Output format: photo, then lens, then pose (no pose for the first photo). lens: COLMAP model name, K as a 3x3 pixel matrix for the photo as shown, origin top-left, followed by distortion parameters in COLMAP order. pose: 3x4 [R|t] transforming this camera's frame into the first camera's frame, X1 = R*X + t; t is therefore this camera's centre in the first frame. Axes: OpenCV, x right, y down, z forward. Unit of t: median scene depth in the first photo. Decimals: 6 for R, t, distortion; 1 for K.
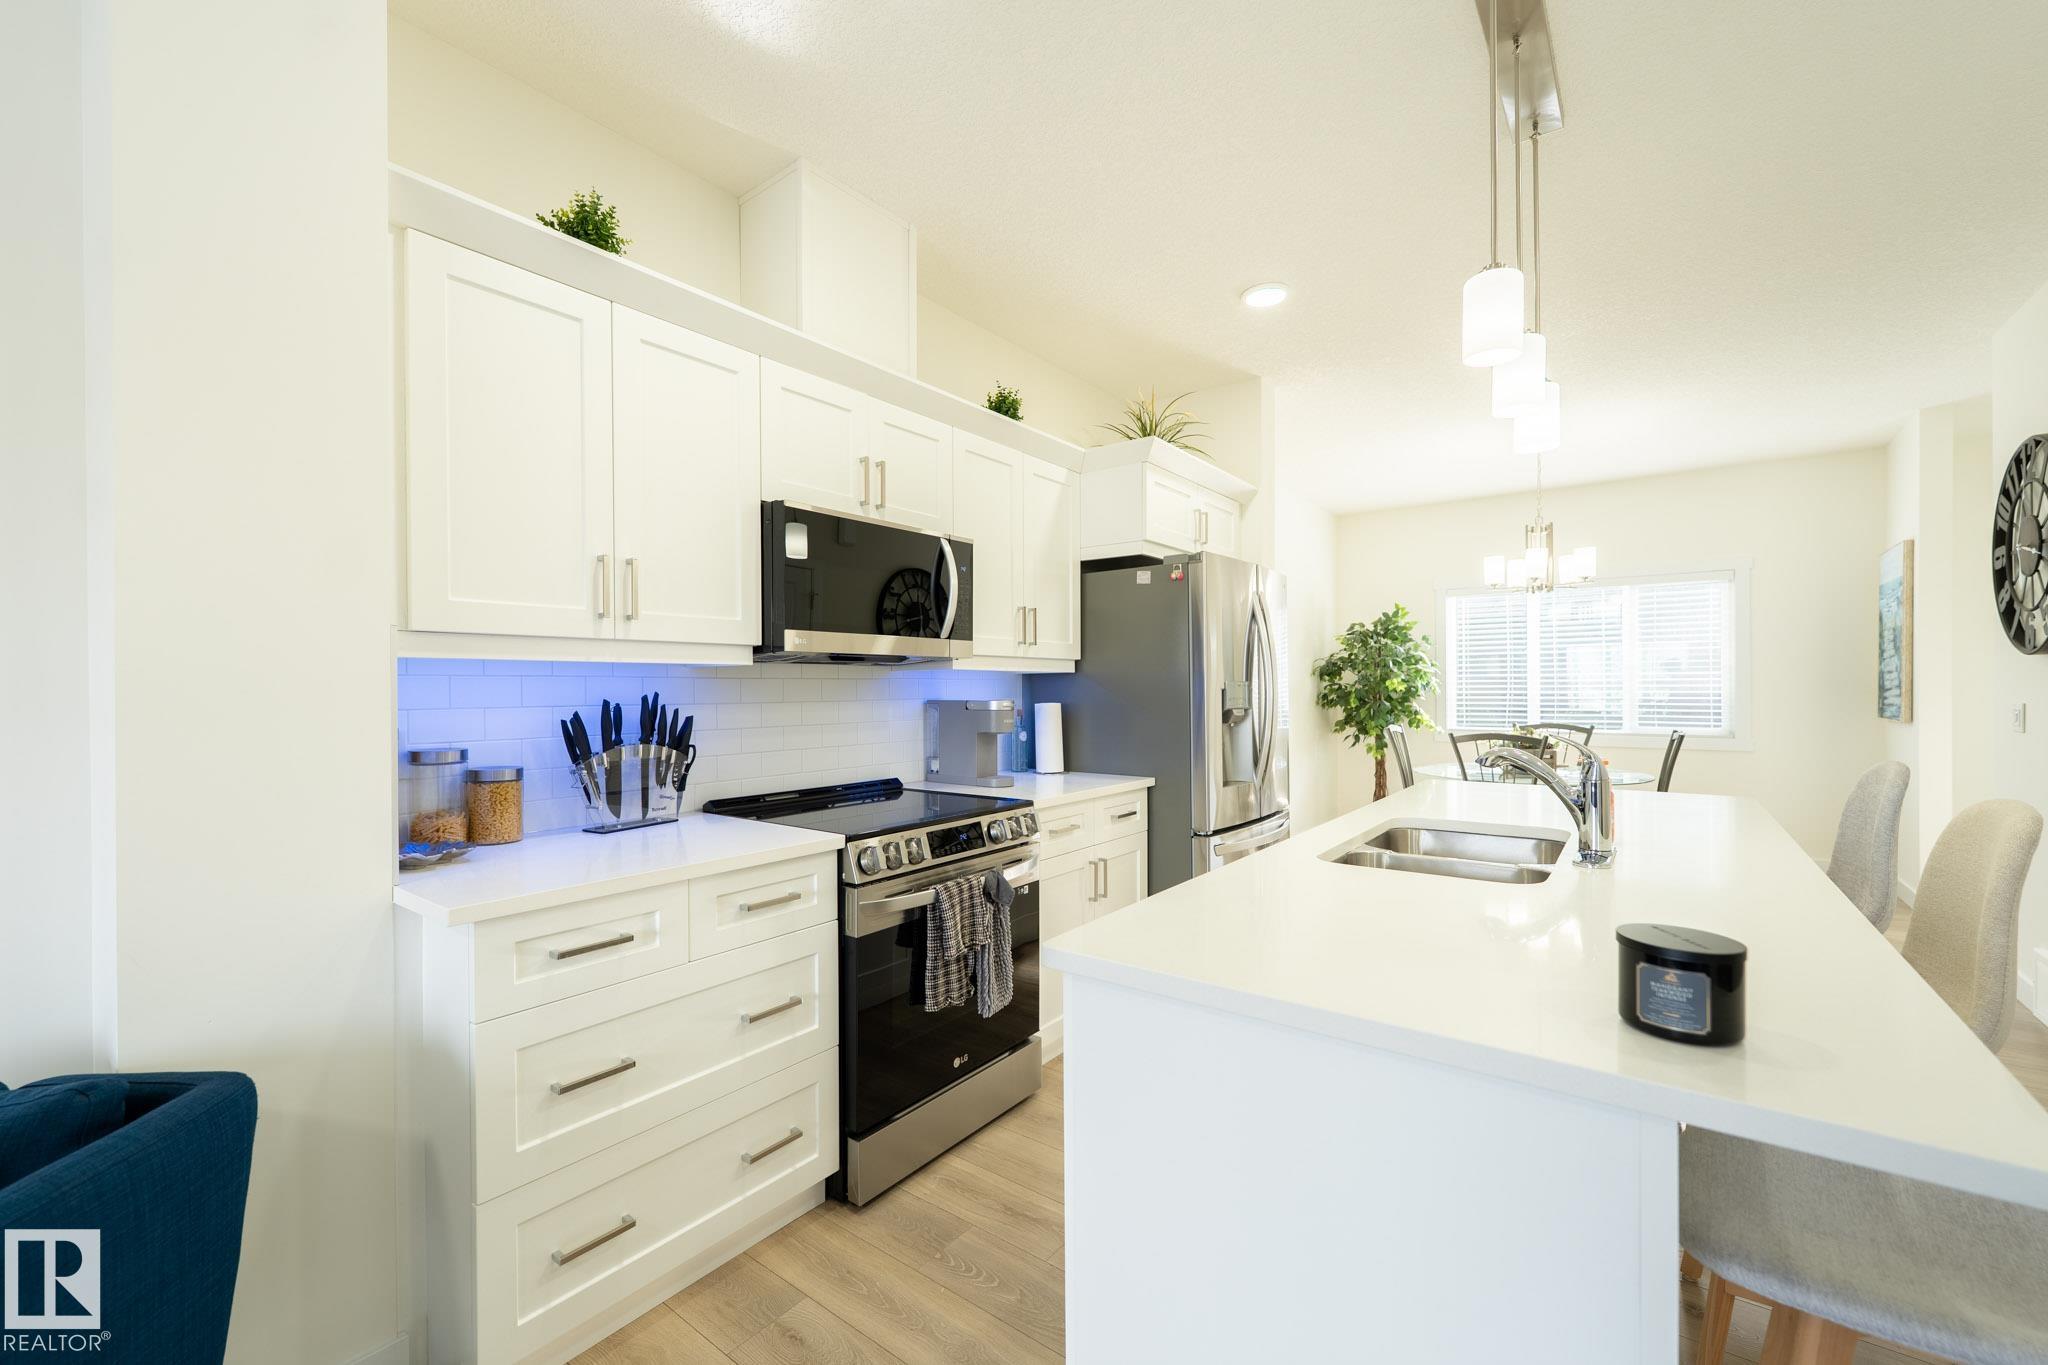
lens RADIAL K [[834.5, 0, 1025.6], [0, 834.5, 688.9], [0, 0, 1]] dist [0.002300, 0.000788]
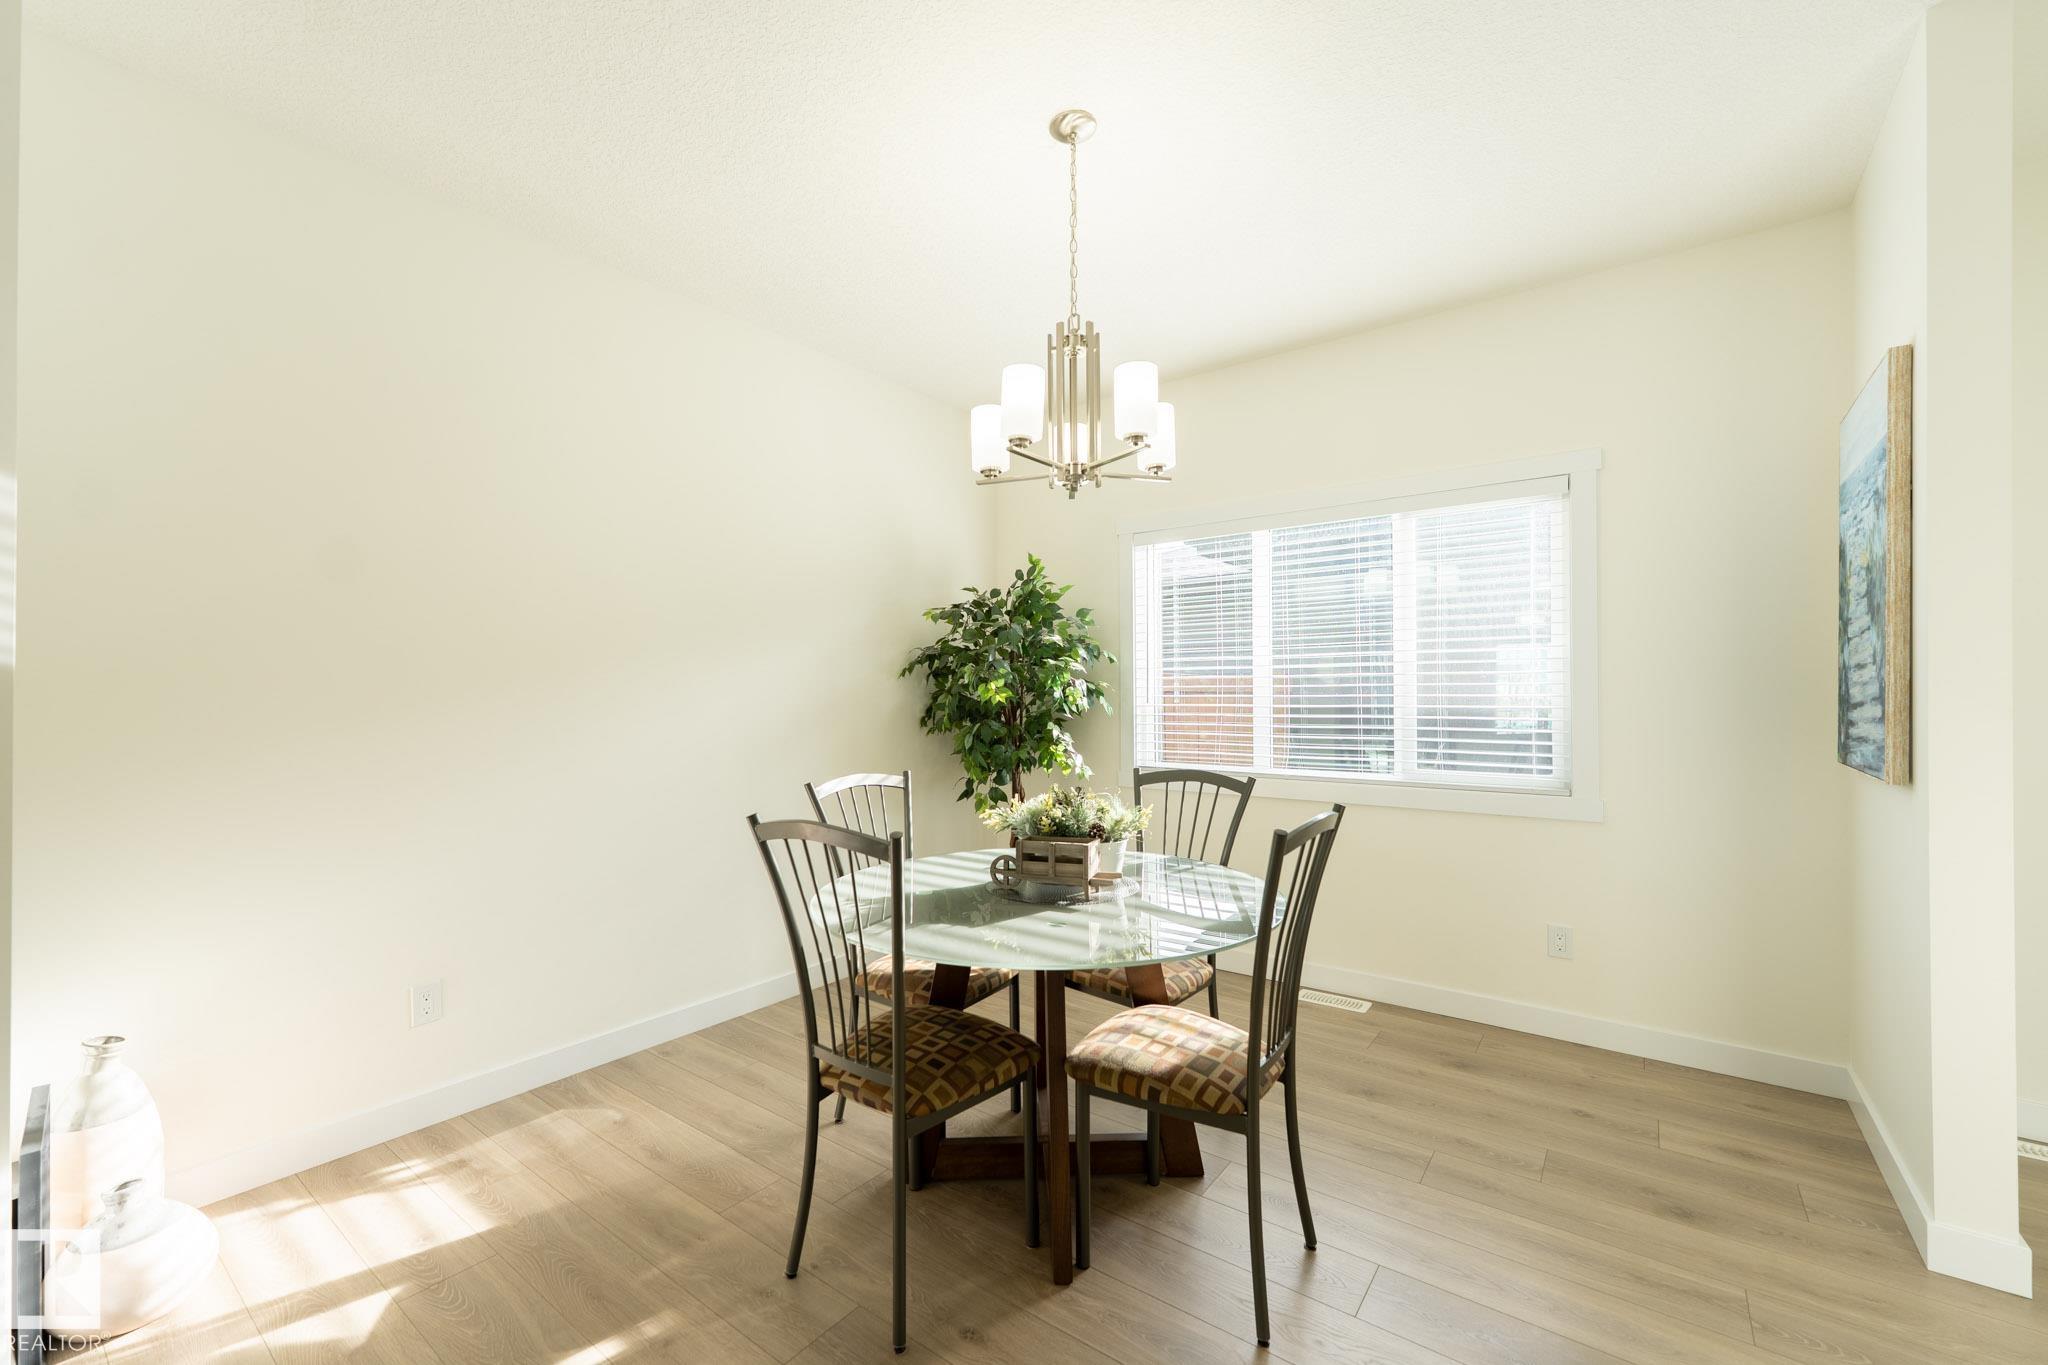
lens RADIAL K [[834.5, 0, 1023.6], [0, 834.5, 690.7], [0, 0, 1]] dist [0.002300, 0.000788]
pose [[0.999987, 0.001429, 0.004926, 0.585132], [-0.001397, 0.999978, -0.006484, -0.003441], [-0.004935, 0.006477, 0.999967, 0.557079]]
